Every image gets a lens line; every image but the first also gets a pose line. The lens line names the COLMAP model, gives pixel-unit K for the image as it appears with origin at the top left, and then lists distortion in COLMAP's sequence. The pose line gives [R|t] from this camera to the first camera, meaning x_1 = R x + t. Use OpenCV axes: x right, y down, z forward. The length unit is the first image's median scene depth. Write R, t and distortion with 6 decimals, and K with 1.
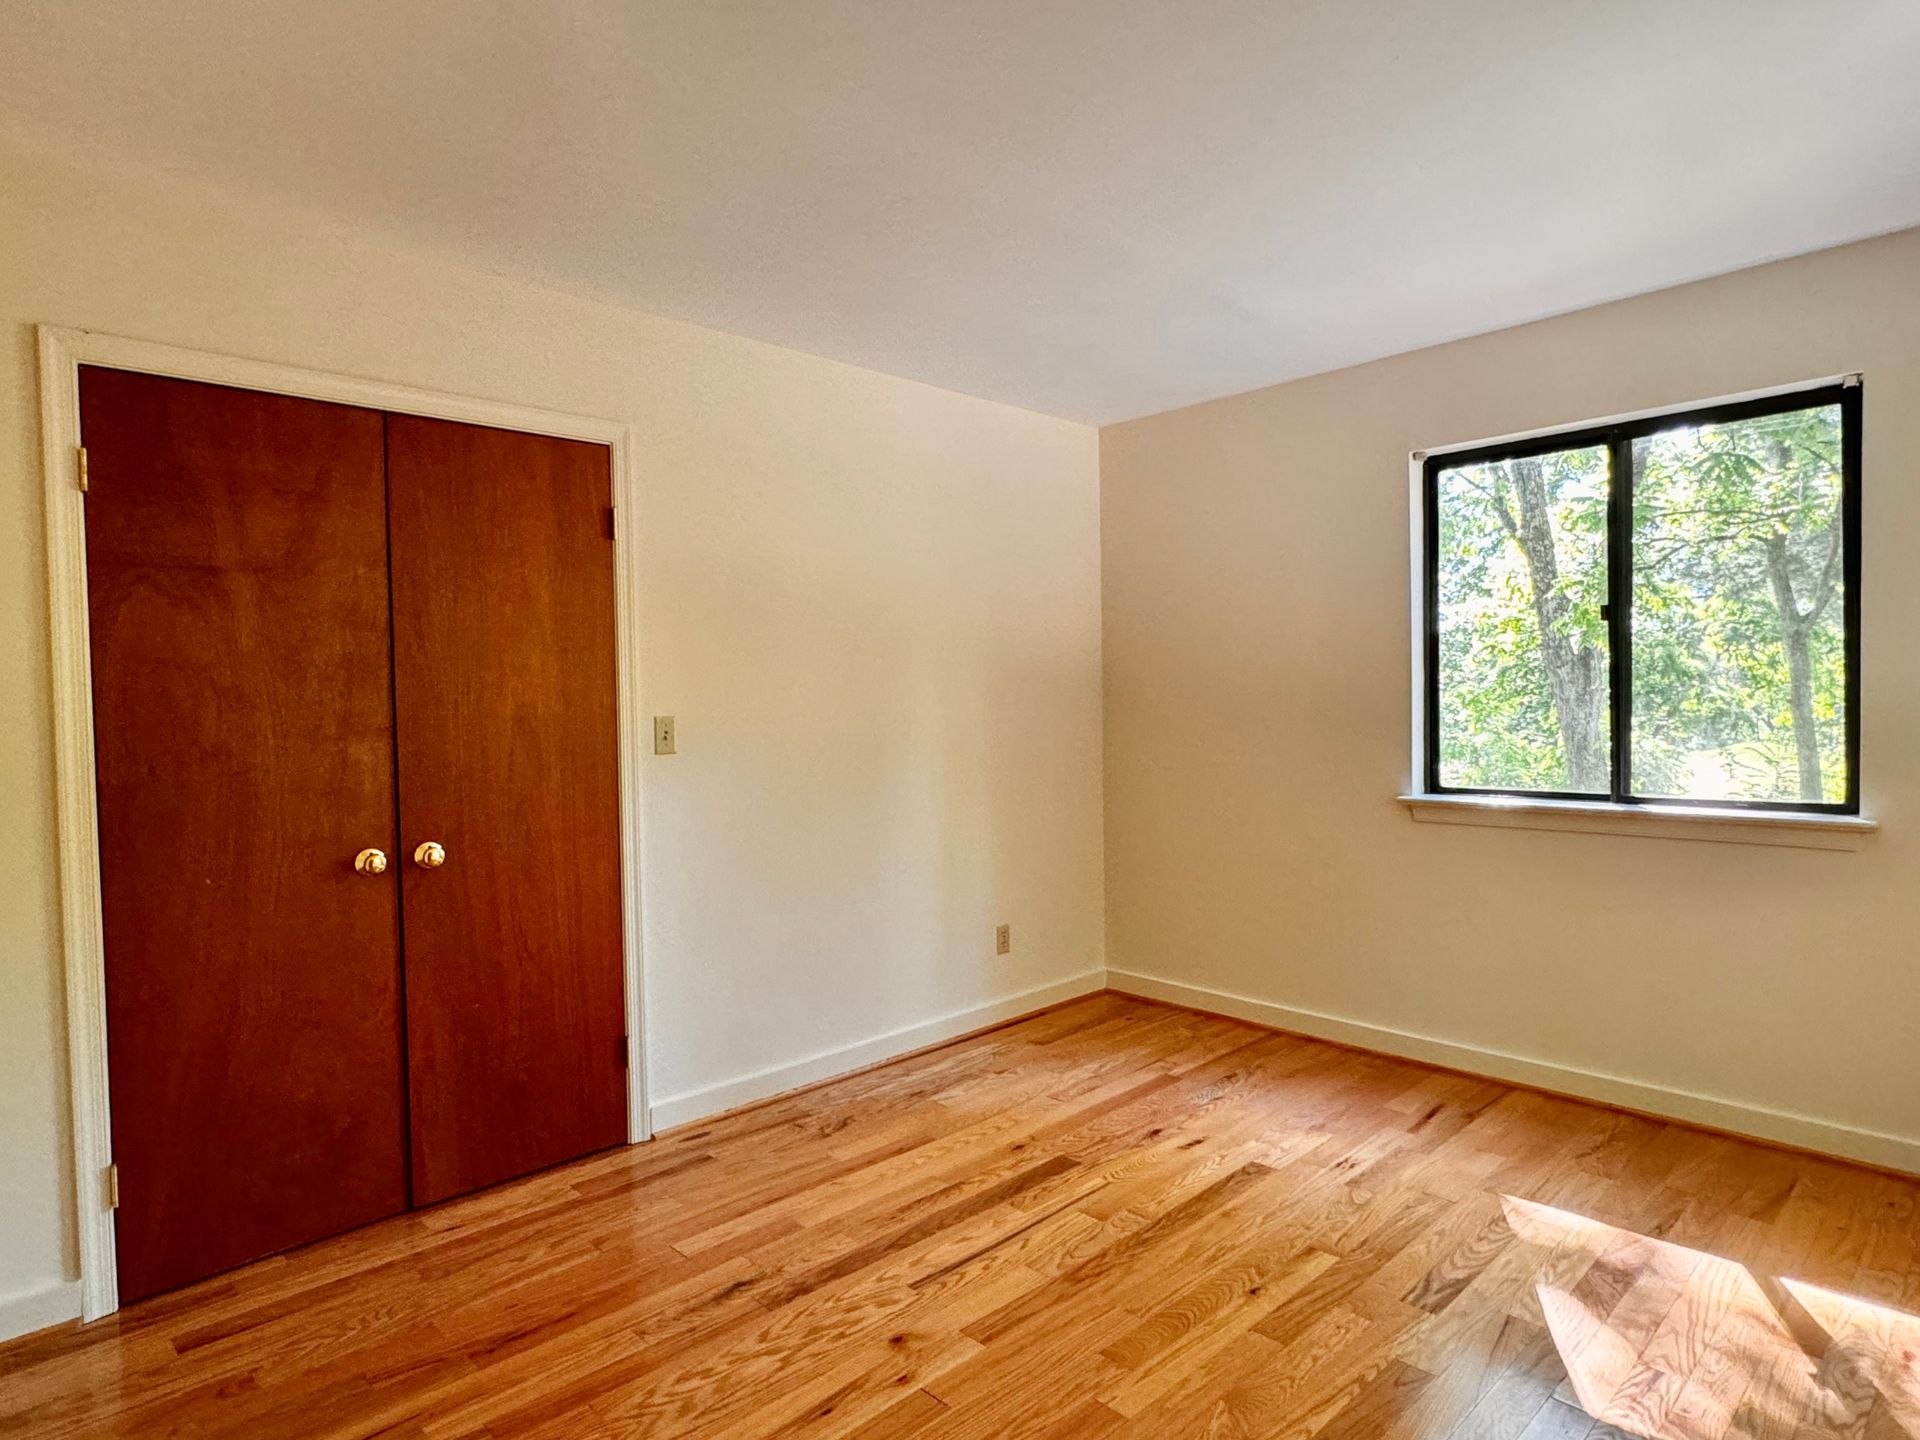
lens RADIAL K [[1075.2, 0, 960.9], [0, 1075.2, 725.0], [0, 0, 1]] dist [-0.003307, 0.001368]
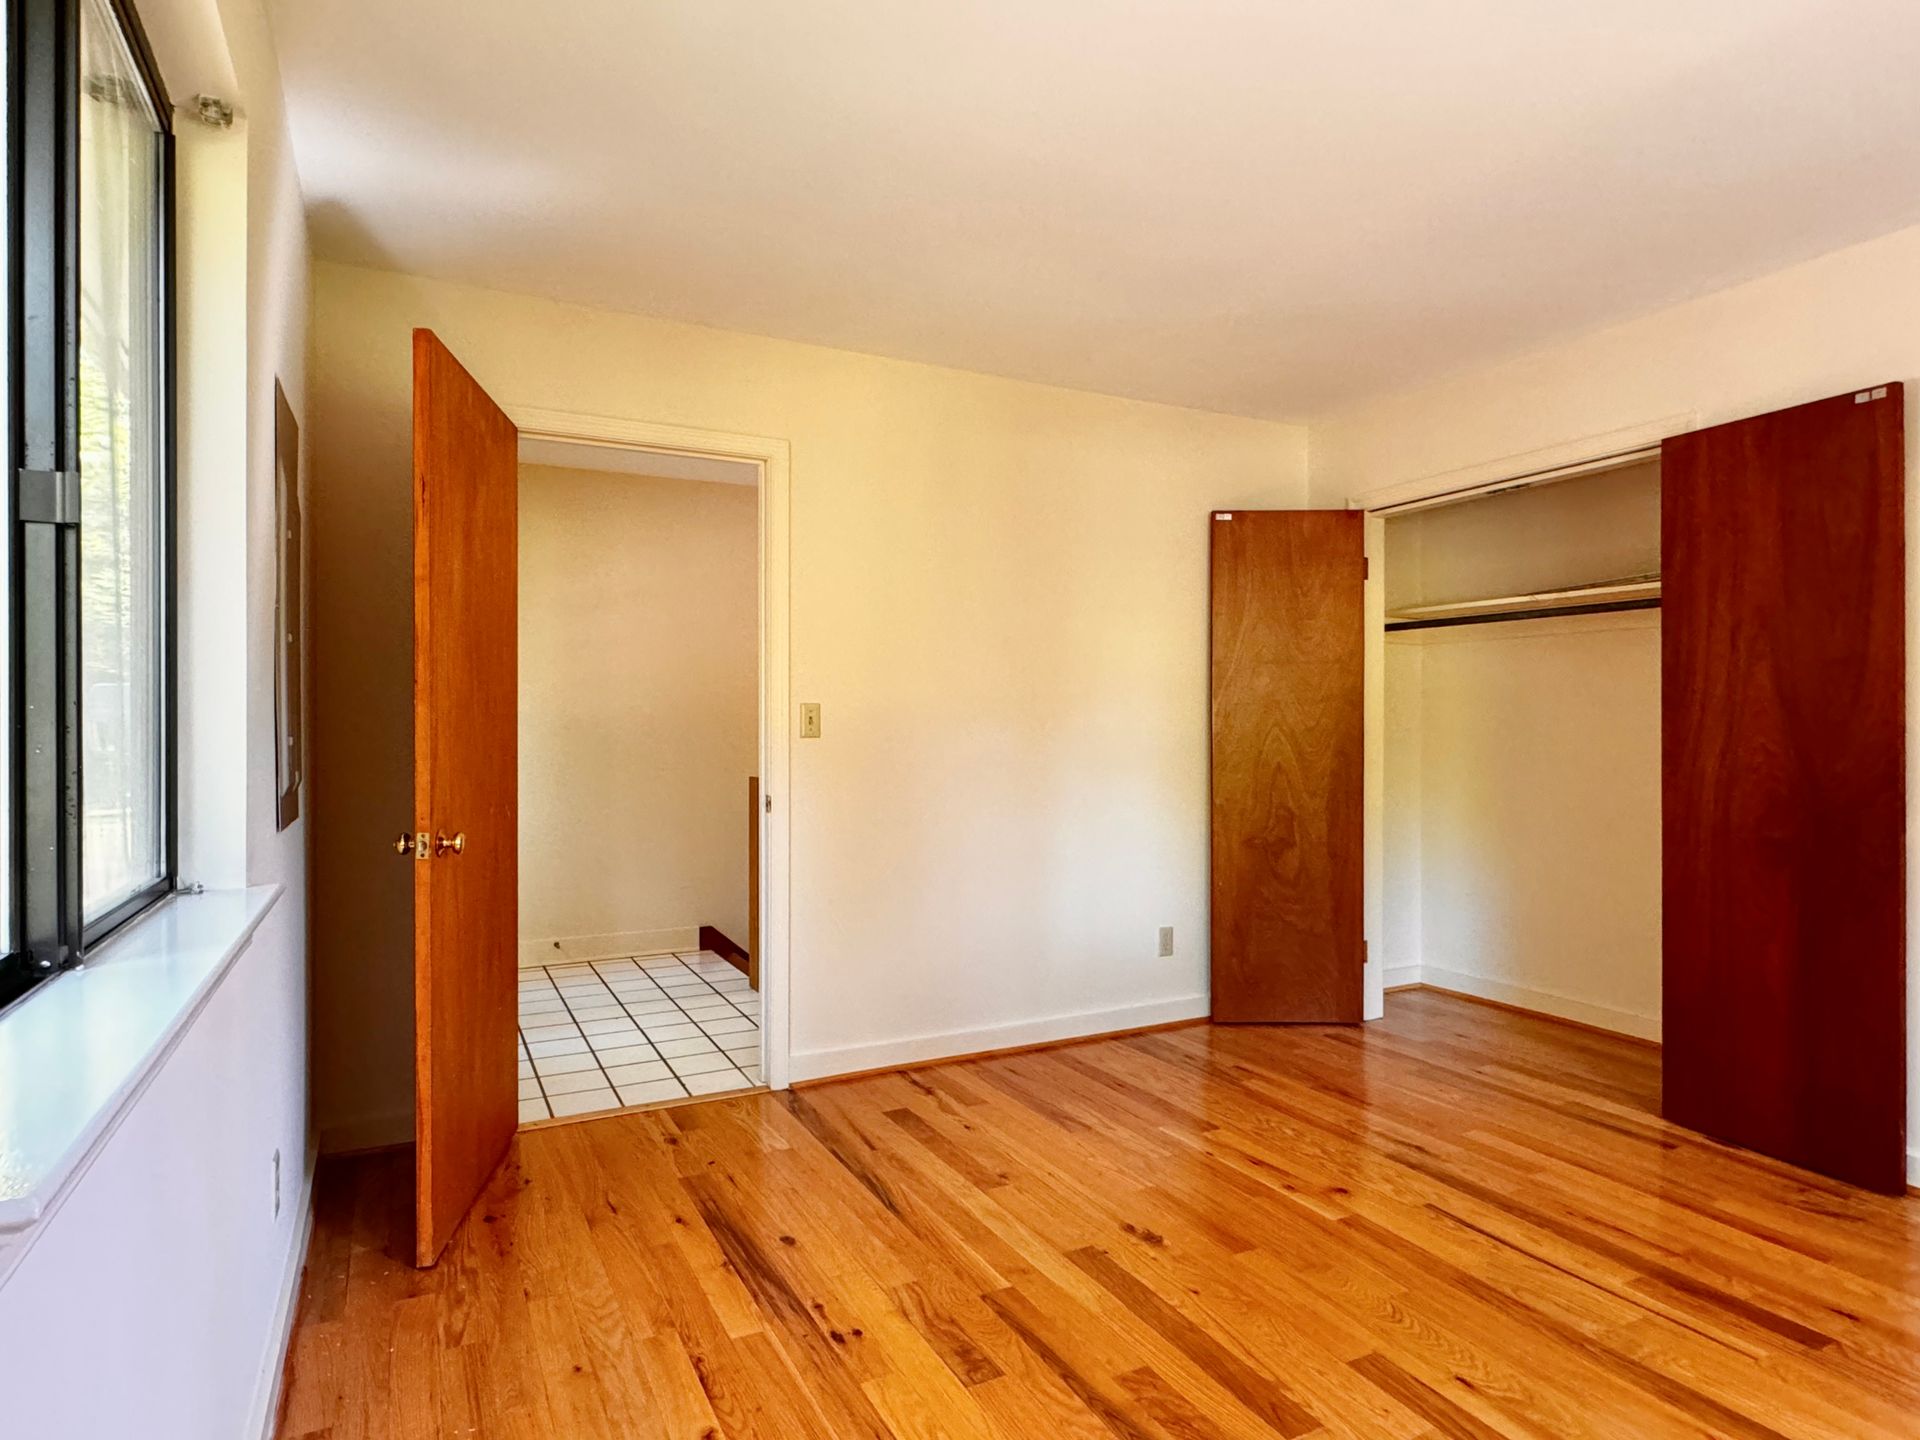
lens RADIAL K [[1075.2, 0, 955.3], [0, 1075.2, 718.5], [0, 0, 1]] dist [-0.003307, 0.001368]
pose [[-0.290309, 0.011145, -0.956868, 0.937301], [-0.018805, 0.999673, 0.017349, 0.004266], [0.956748, 0.023031, -0.290004, 0.676792]]
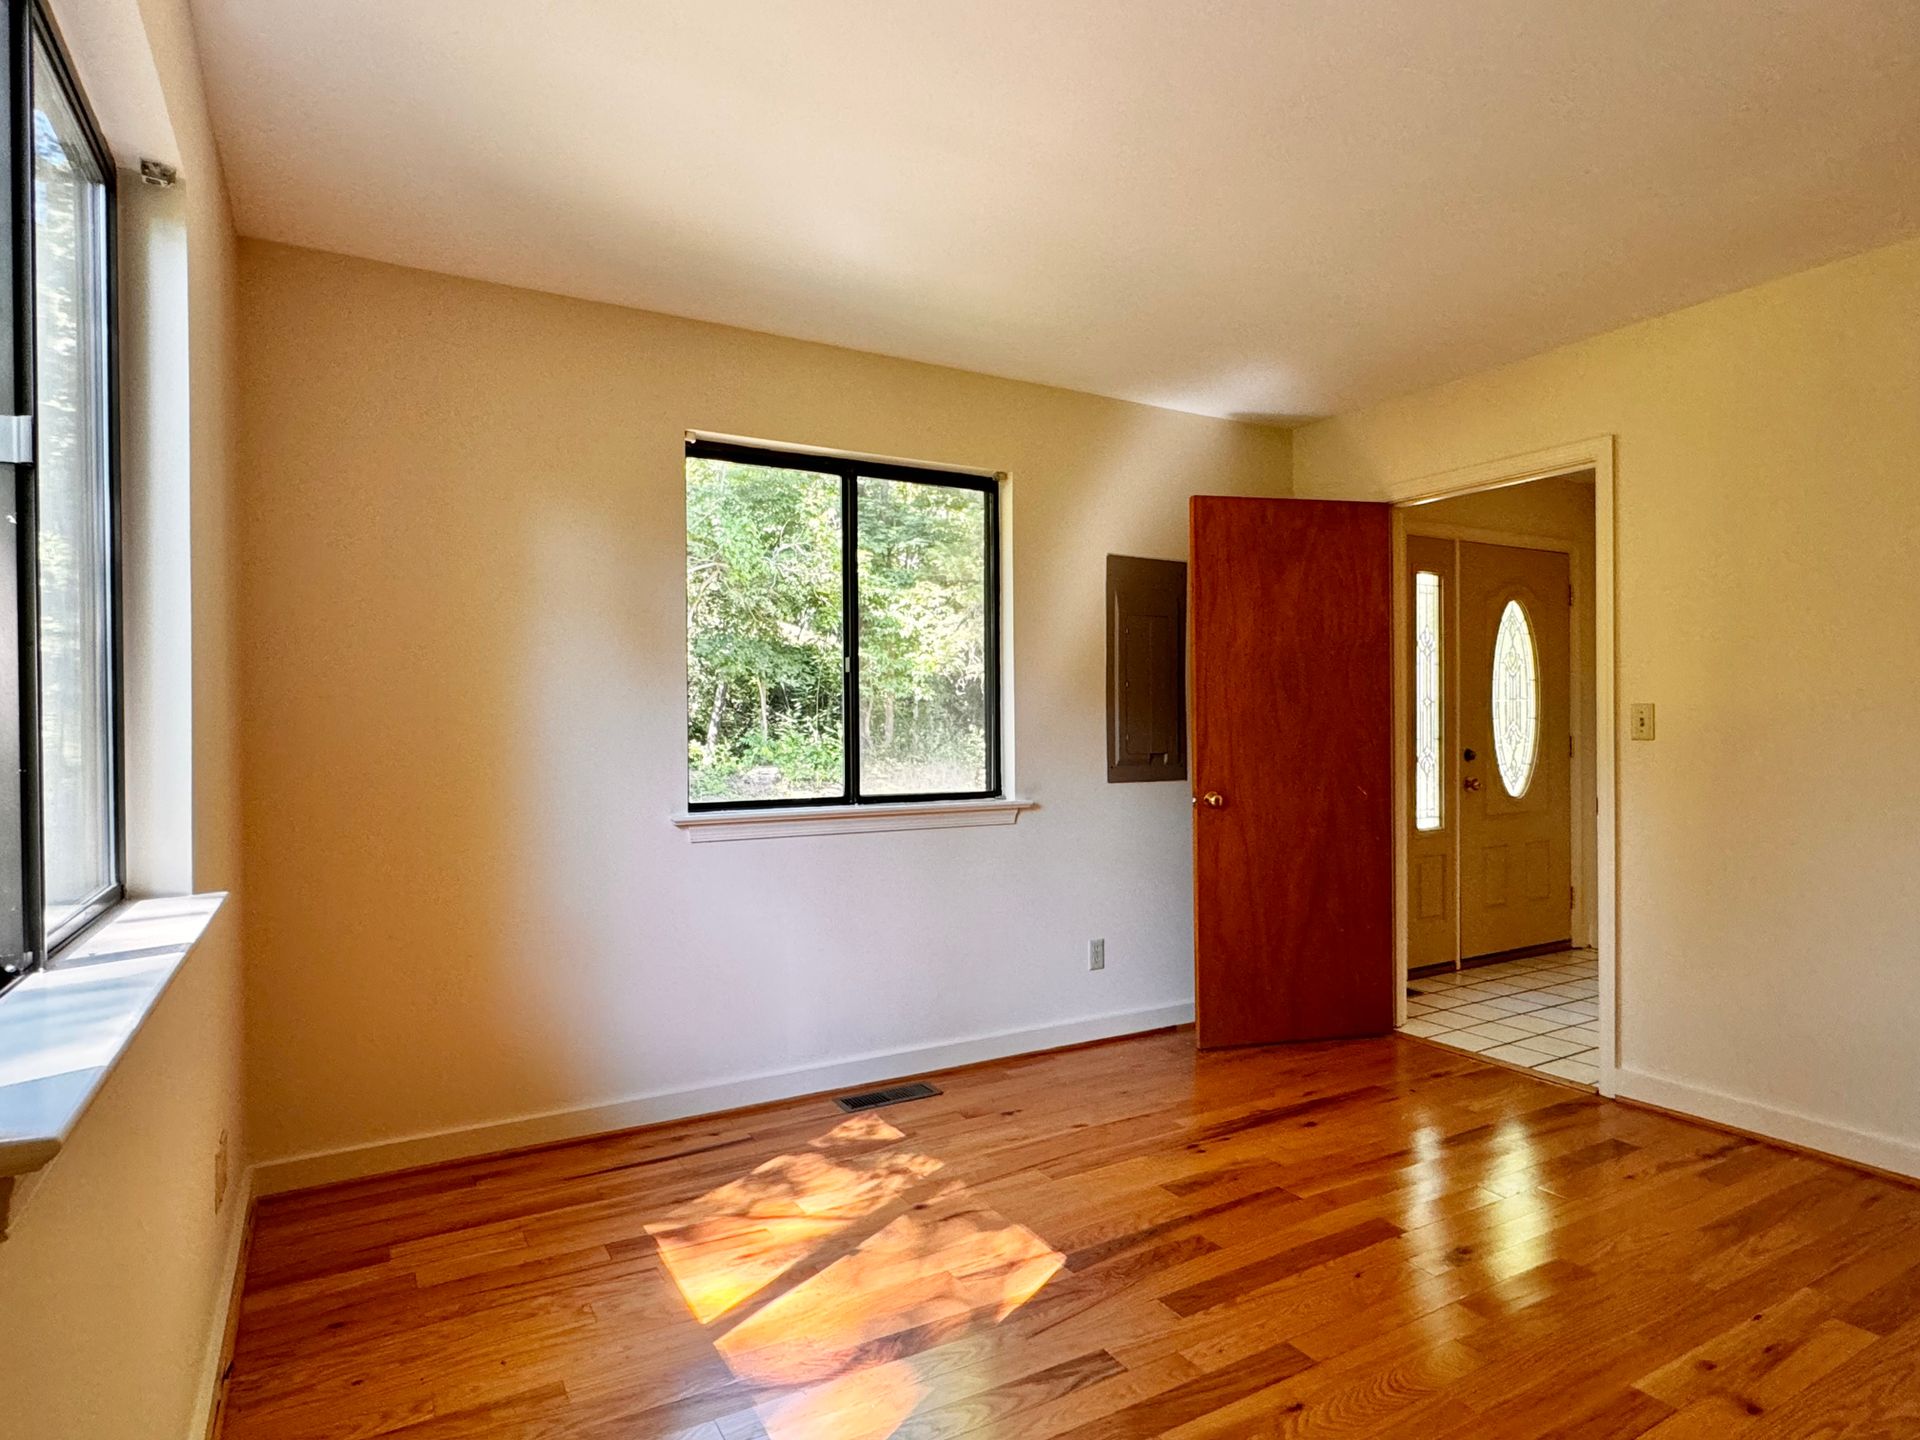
lens RADIAL K [[1075.2, 0, 957.6], [0, 1075.2, 731.7], [0, 0, 1]] dist [-0.003307, 0.001368]
pose [[-0.969278, 0.023112, 0.244879, 0.246698], [0.030109, 0.999237, 0.024866, -0.008967], [-0.244118, 0.031475, -0.969235, 1.455296]]
